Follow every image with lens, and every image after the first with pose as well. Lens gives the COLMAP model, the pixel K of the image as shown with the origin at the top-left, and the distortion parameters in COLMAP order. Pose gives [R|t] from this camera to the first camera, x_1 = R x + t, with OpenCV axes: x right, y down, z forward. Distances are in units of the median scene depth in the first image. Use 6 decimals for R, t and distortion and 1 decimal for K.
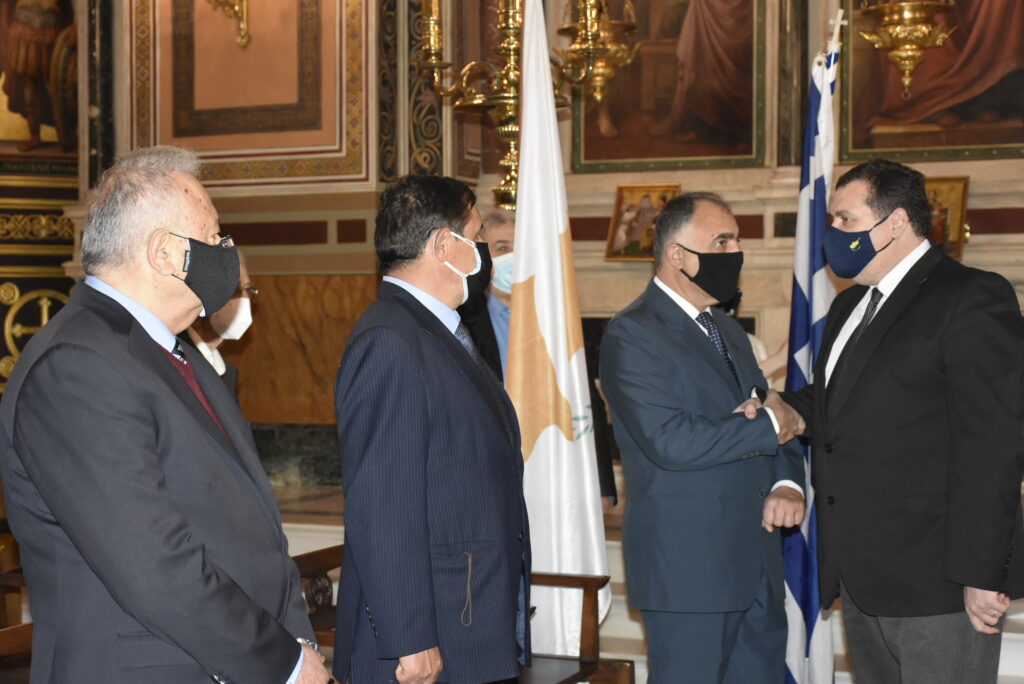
lens RADIAL K [[1879.0, 0, 512.0], [0, 1879.0, 342.0], [0, 0, 1]] dist [-0.034062, 0.099105]
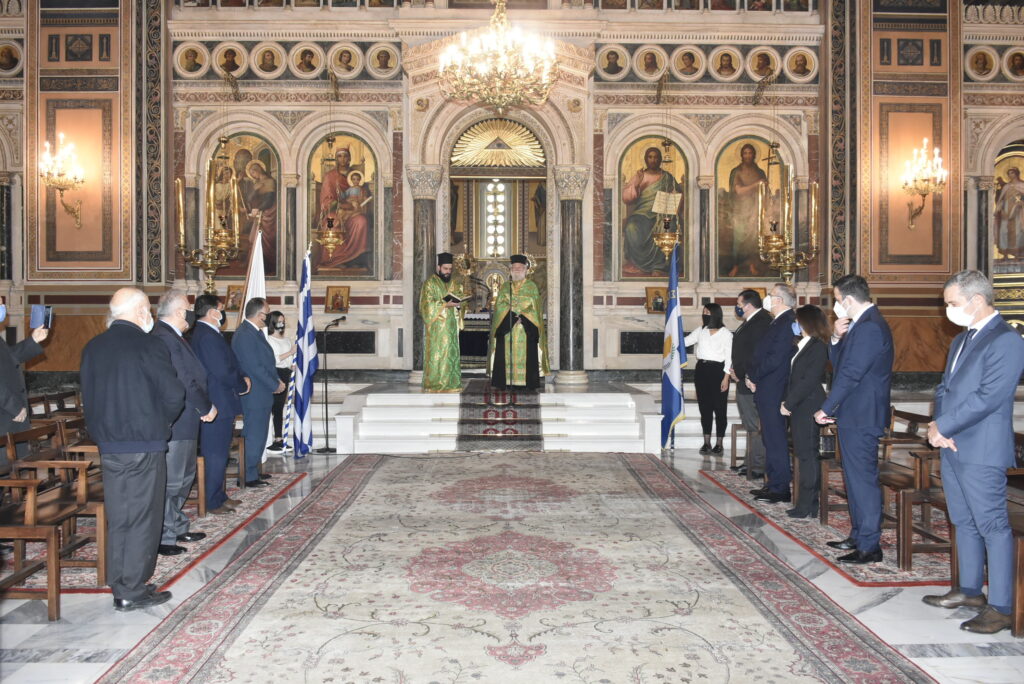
lens RADIAL K [[799.5, 0, 512.0], [0, 799.5, 342.0], [0, 0, 1]] dist [-0.011235, -0.005763]
pose [[0.900253, -0.001827, 0.435363, -0.084062], [0.002182, 0.999998, -0.000316, 0.004573], [-0.435361, 0.001234, 0.900255, -0.283385]]
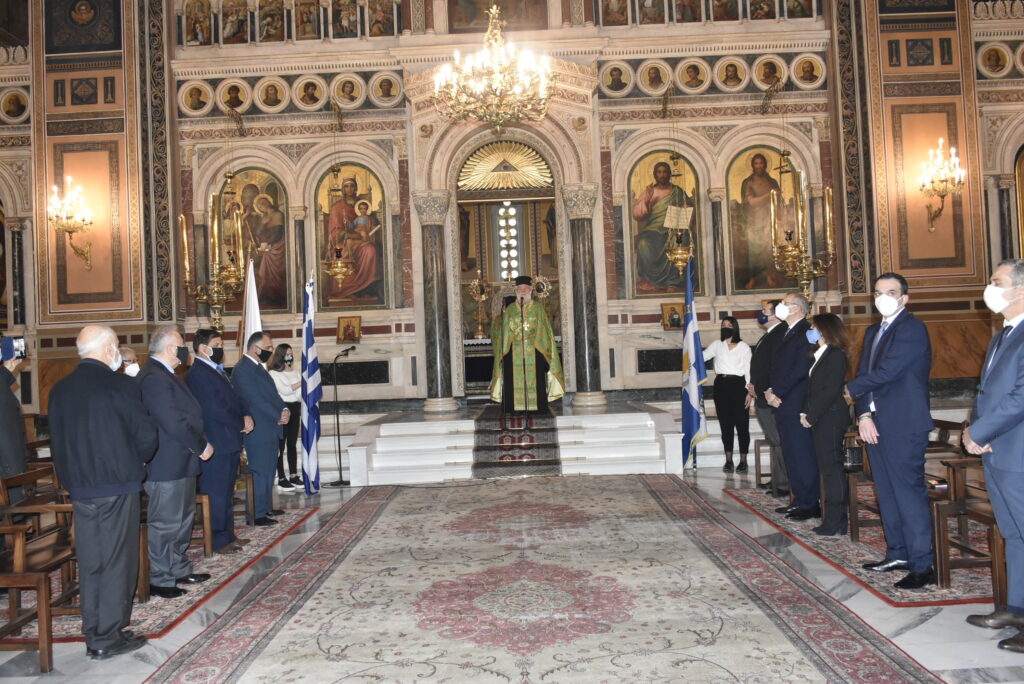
lens RADIAL K [[799.5, 0, 512.0], [0, 799.5, 342.0], [0, 0, 1]] dist [-0.011235, -0.005763]
pose [[0.911730, -0.027154, 0.409891, -0.063691], [0.044644, 0.998453, -0.033158, 0.007988], [-0.408356, 0.048531, 0.911532, -0.270377]]
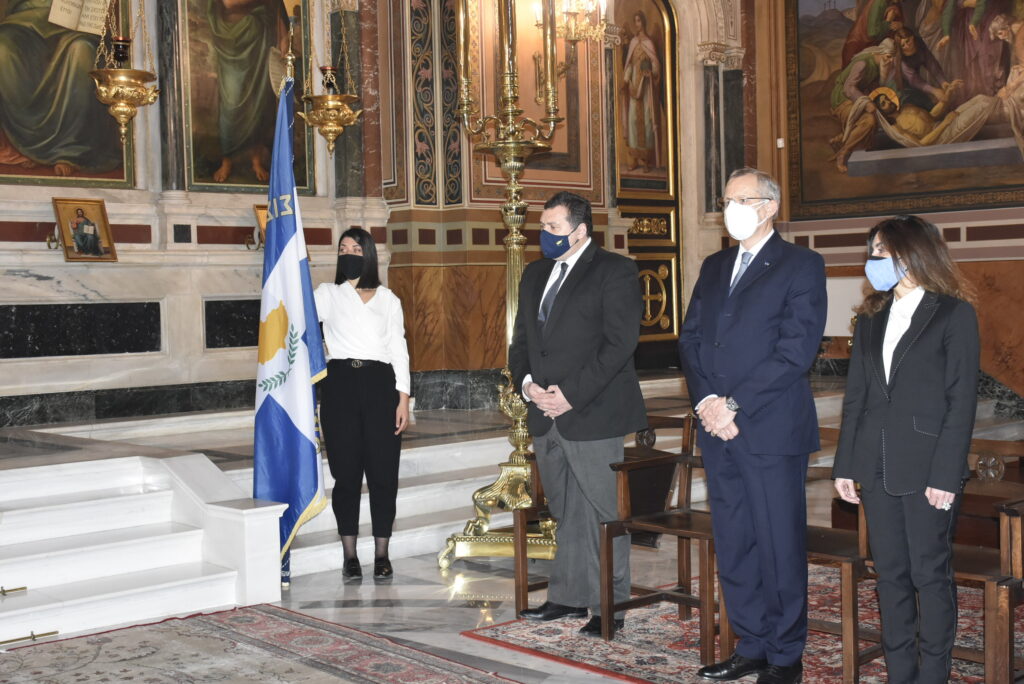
lens RADIAL K [[1347.8, 0, 512.0], [0, 1347.8, 342.0], [0, 0, 1]] dist [-0.016985, 0.052052]
pose [[0.382352, -0.037184, 0.923268, -0.059400], [0.036165, 0.999027, 0.025258, 0.002180], [-0.923309, 0.023732, 0.383325, 0.134795]]
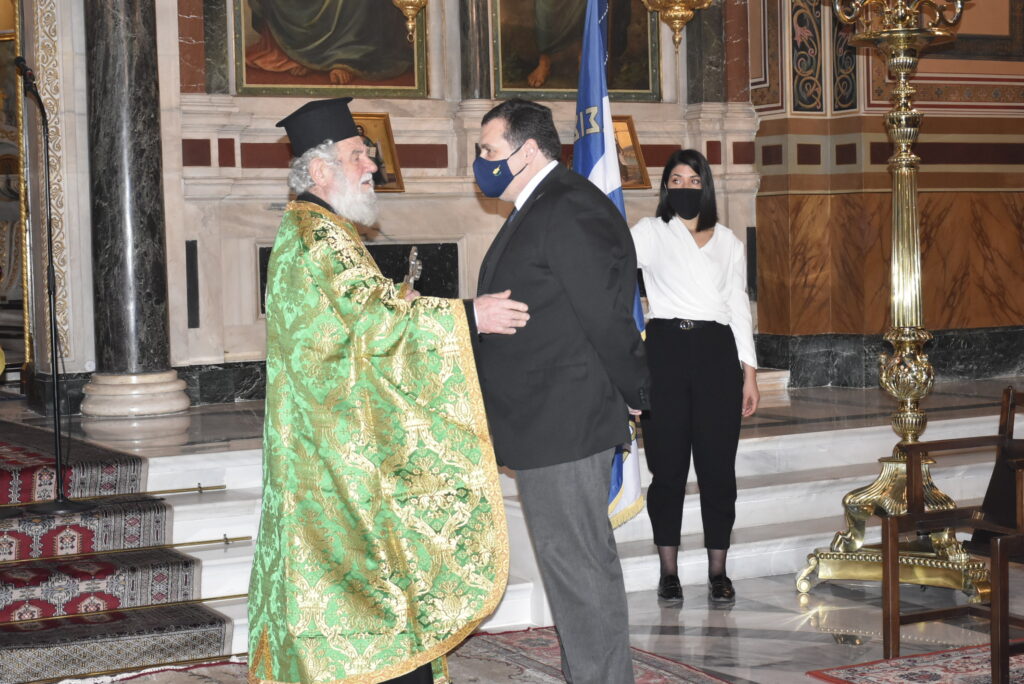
lens RADIAL K [[1879.0, 0, 512.0], [0, 1879.0, 342.0], [0, 0, 1]] dist [-0.034062, 0.099105]
pose [[0.595420, -0.054525, 0.801562, -0.091698], [0.035369, 0.998506, 0.041648, 0.001449], [-0.802636, 0.003552, 0.596459, 0.085991]]
